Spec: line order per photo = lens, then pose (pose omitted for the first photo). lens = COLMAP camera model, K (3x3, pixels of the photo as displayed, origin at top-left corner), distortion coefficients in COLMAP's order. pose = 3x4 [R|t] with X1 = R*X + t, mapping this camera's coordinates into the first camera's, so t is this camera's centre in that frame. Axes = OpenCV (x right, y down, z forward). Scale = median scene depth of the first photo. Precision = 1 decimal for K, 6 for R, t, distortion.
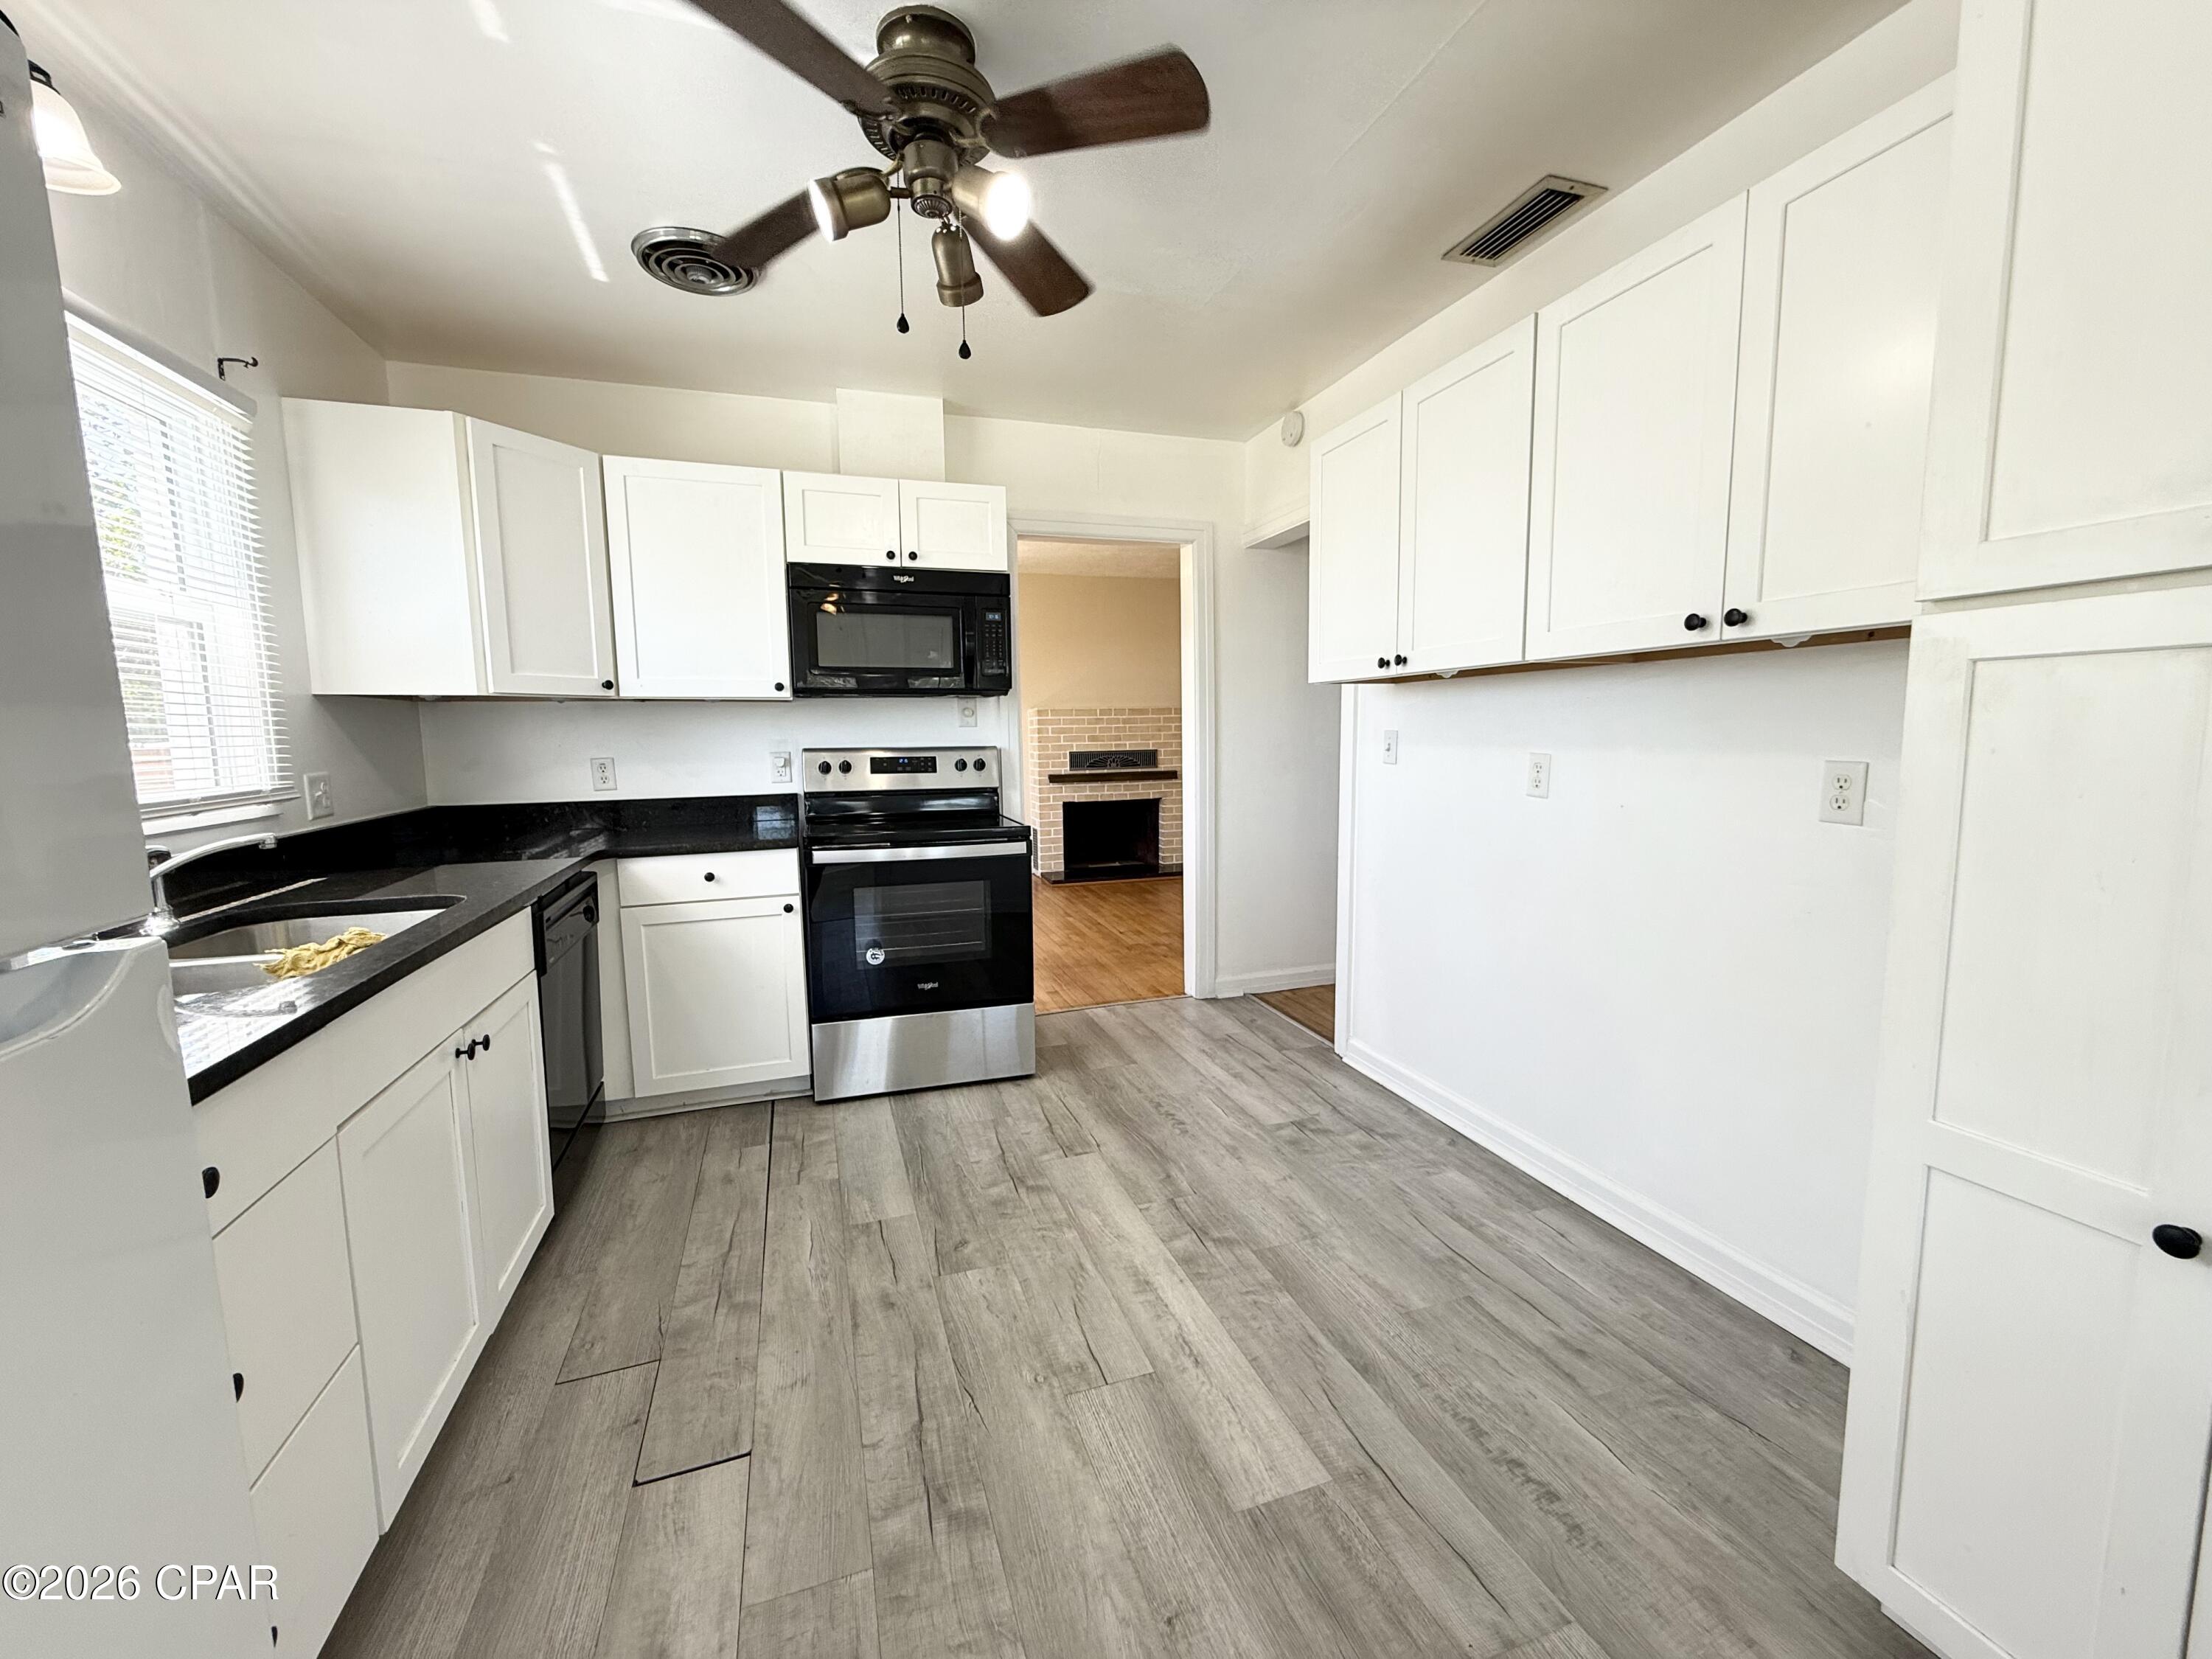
lens RADIAL K [[882.2, 0, 1100.8], [0, 882.2, 827.6], [0, 0, 1]] dist [0.000066, 0.000140]
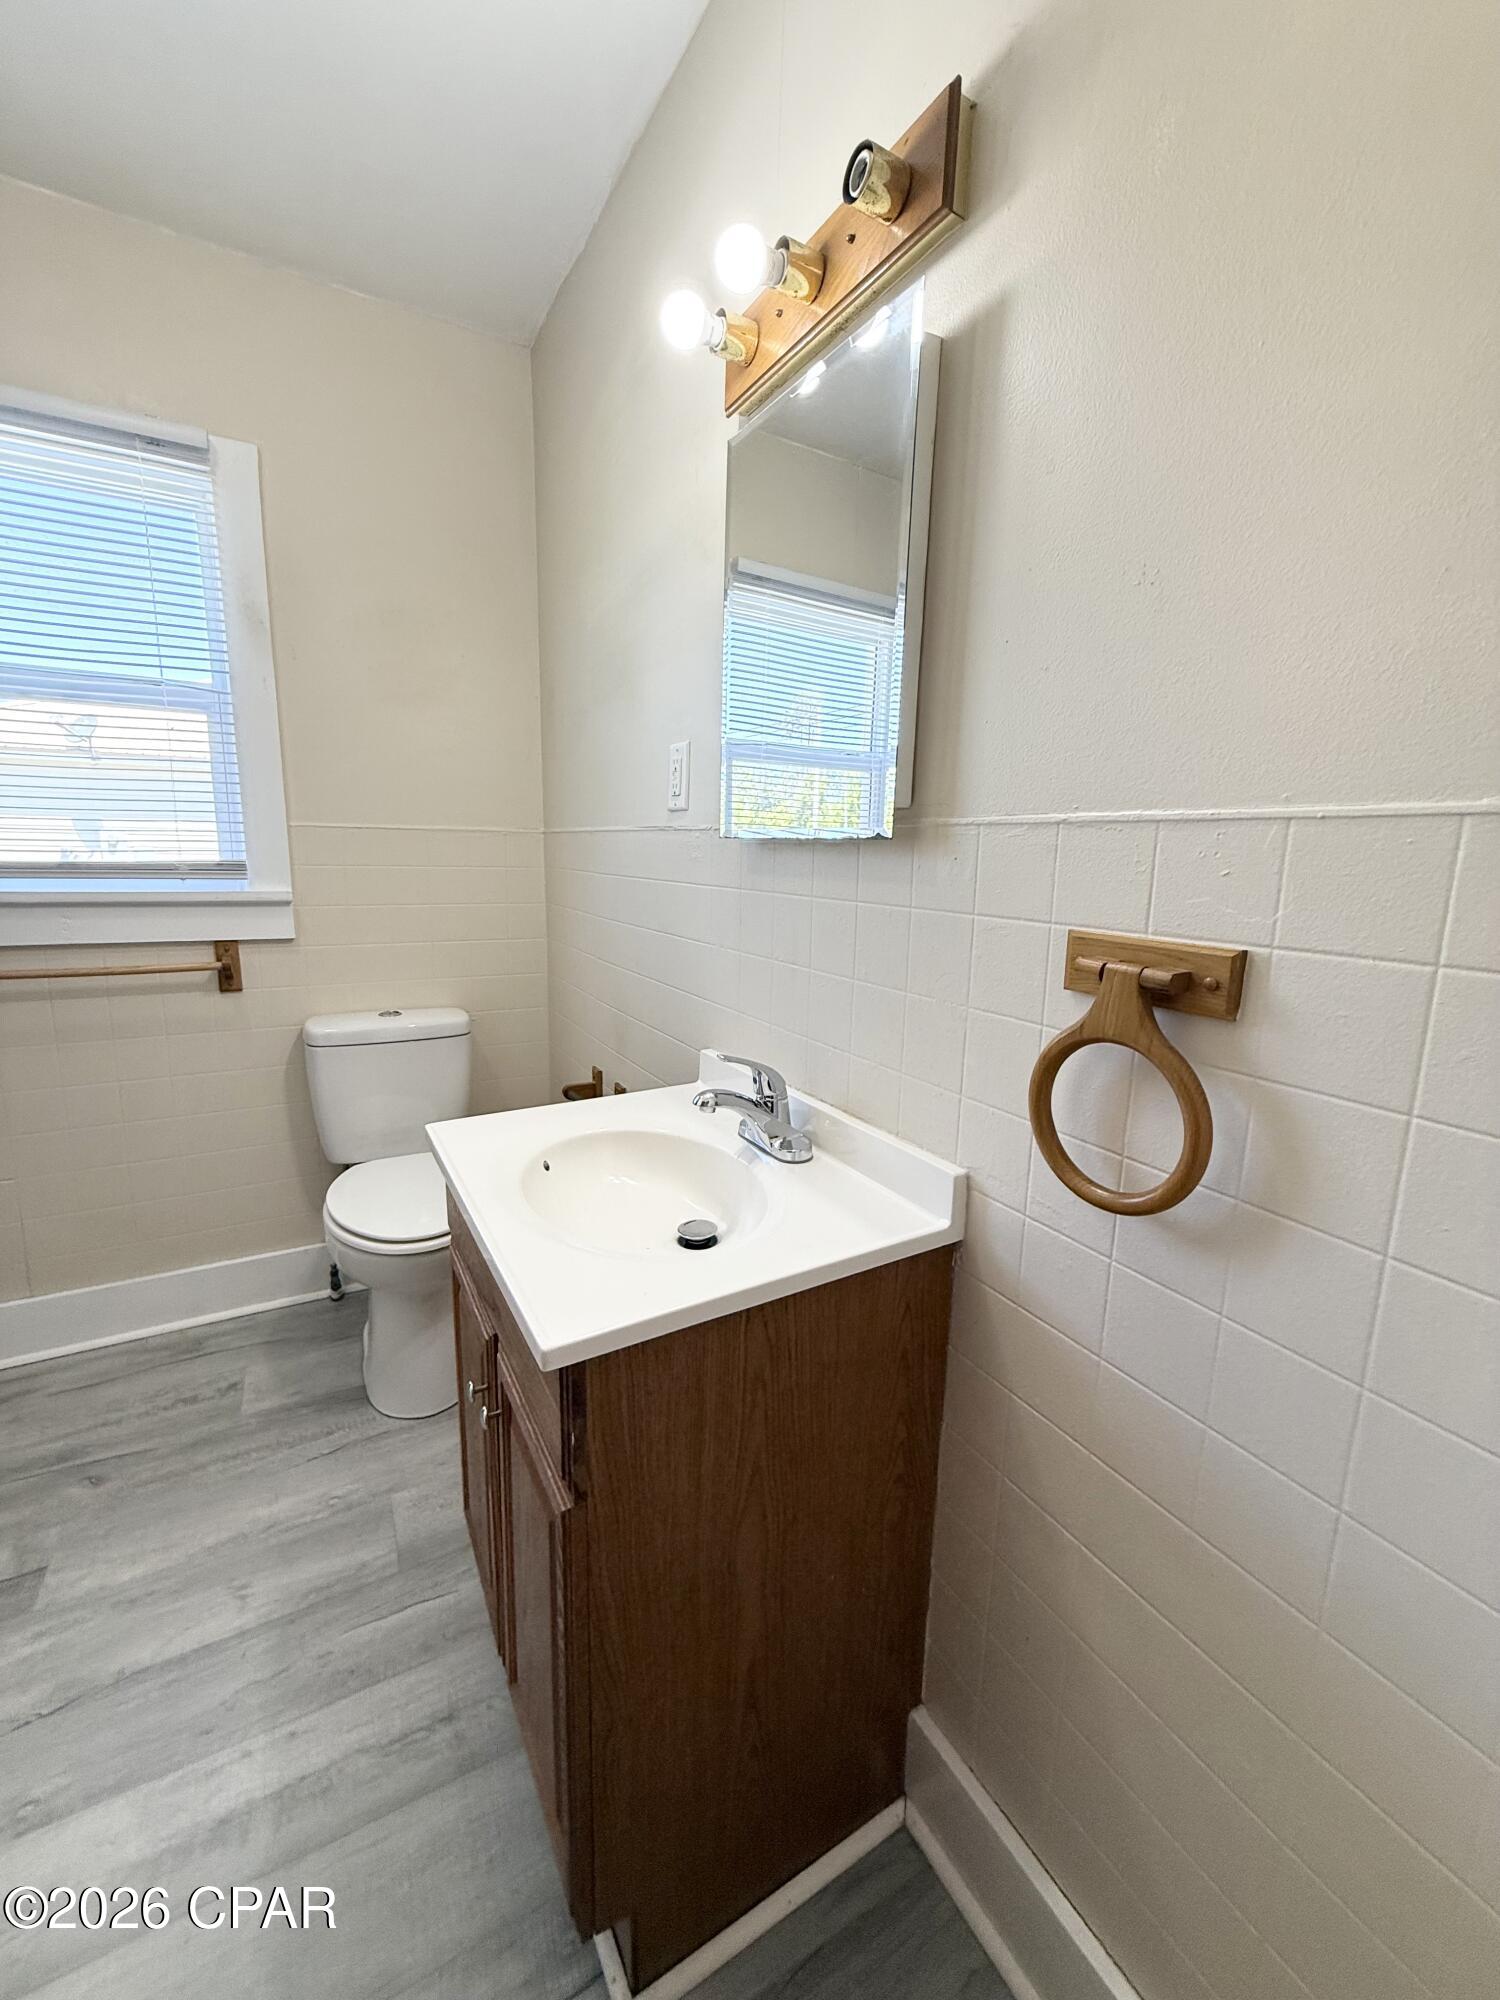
lens RADIAL K [[797.7, 0, 750.0], [0, 797.7, 999.1], [0, 0, 1]] dist [0.000066, 0.000140]
pose [[-0.183424, -0.162812, 0.969457, -0.108729], [0.078970, 0.980562, 0.179618, -0.011182], [-0.979857, 0.109504, -0.167002, 0.129861]]
